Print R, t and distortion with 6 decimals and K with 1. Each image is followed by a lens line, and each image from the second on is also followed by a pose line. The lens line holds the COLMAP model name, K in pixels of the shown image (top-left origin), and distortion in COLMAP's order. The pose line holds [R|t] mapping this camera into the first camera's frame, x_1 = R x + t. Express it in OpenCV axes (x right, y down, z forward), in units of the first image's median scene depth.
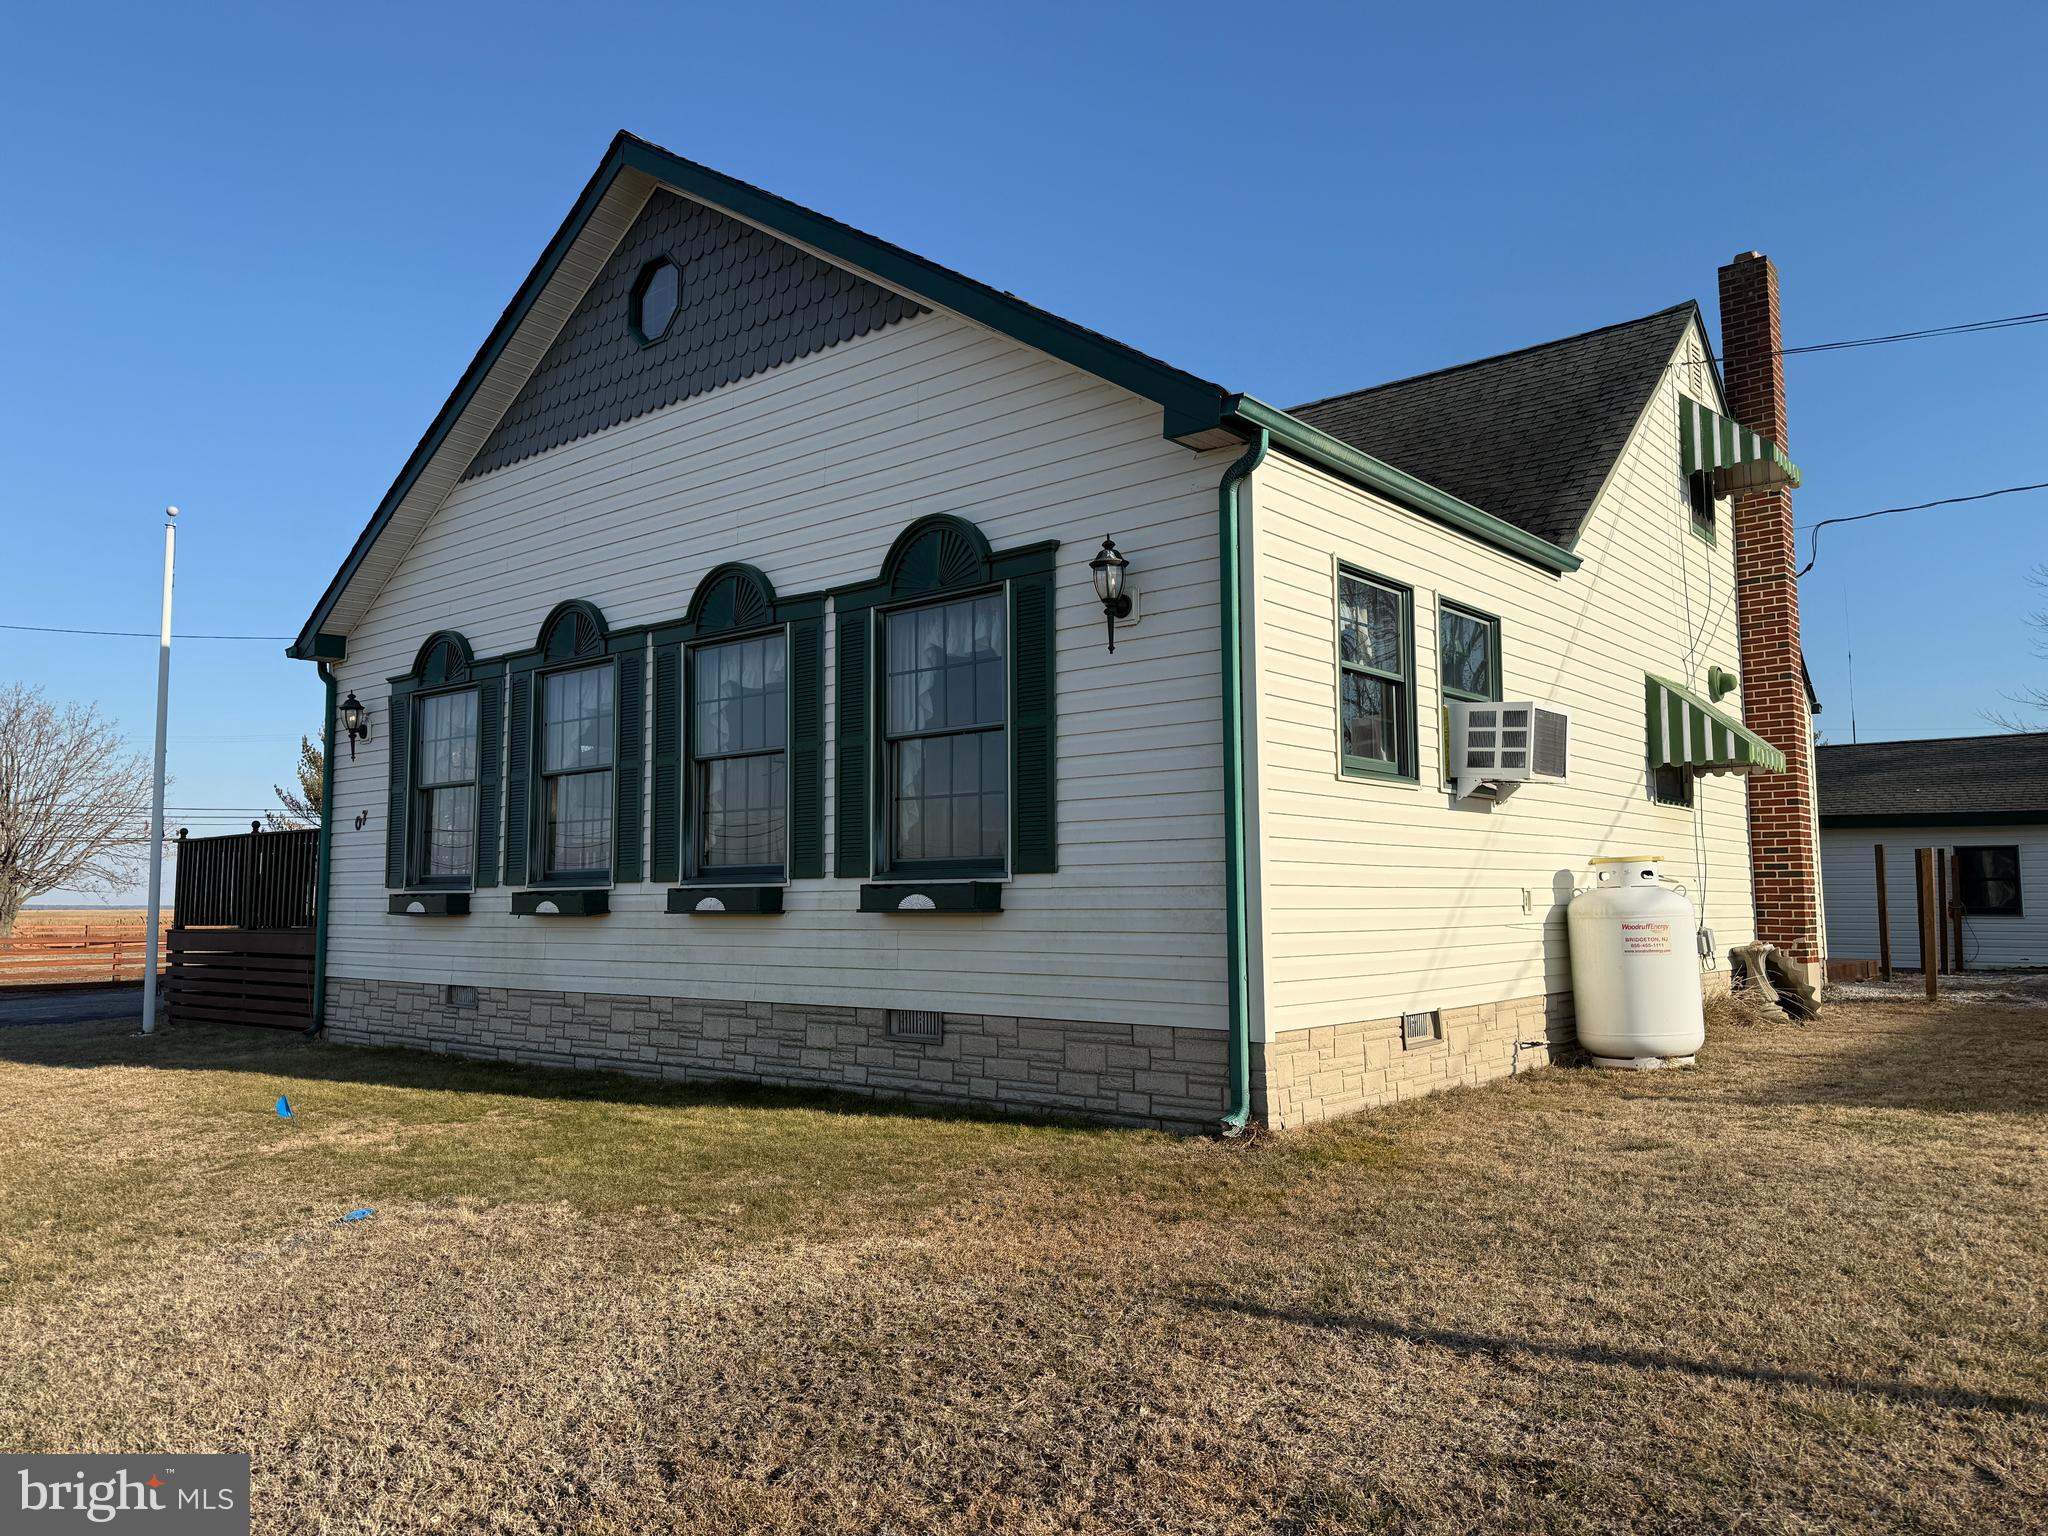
lens RADIAL K [[1416.8, 0, 1024.0], [0, 1416.8, 768.0], [0, 0, 1]] dist [0.174169, -0.323050]
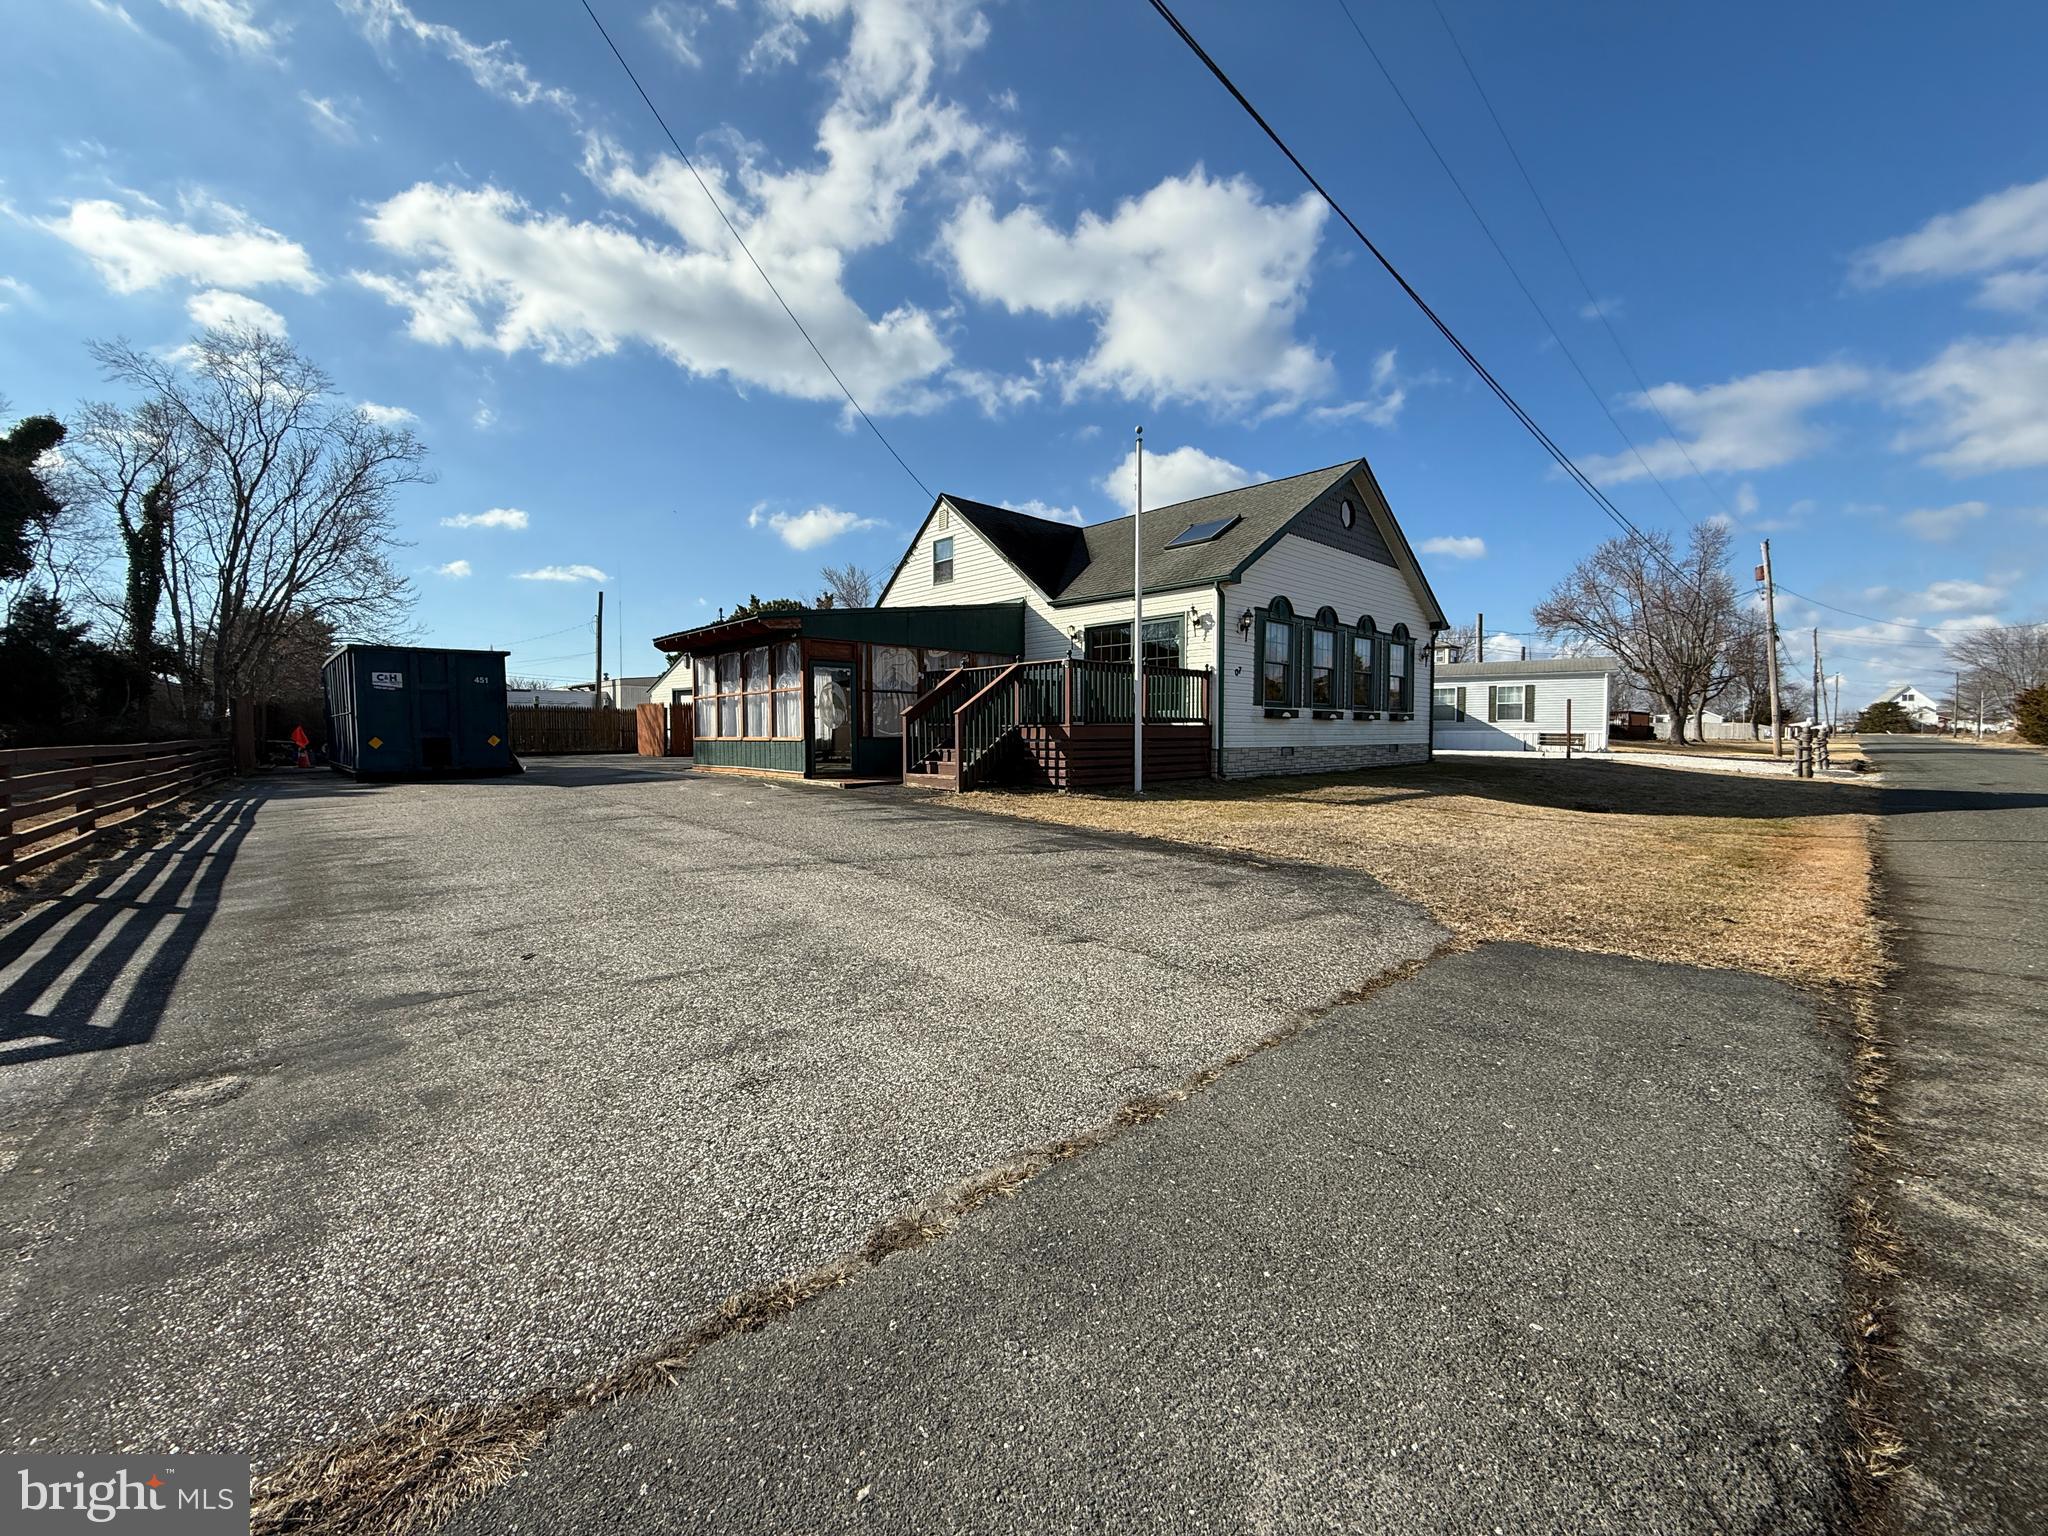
lens RADIAL K [[816.6, 0, 1019.5], [0, 816.6, 765.8], [0, 0, 1]] dist [0.001216, -0.000570]
pose [[0.106850, -0.042072, 0.993385, -2.285735], [-0.101566, 0.993416, 0.052998, 0.193299], [-0.989074, -0.106557, 0.101874, 1.633221]]
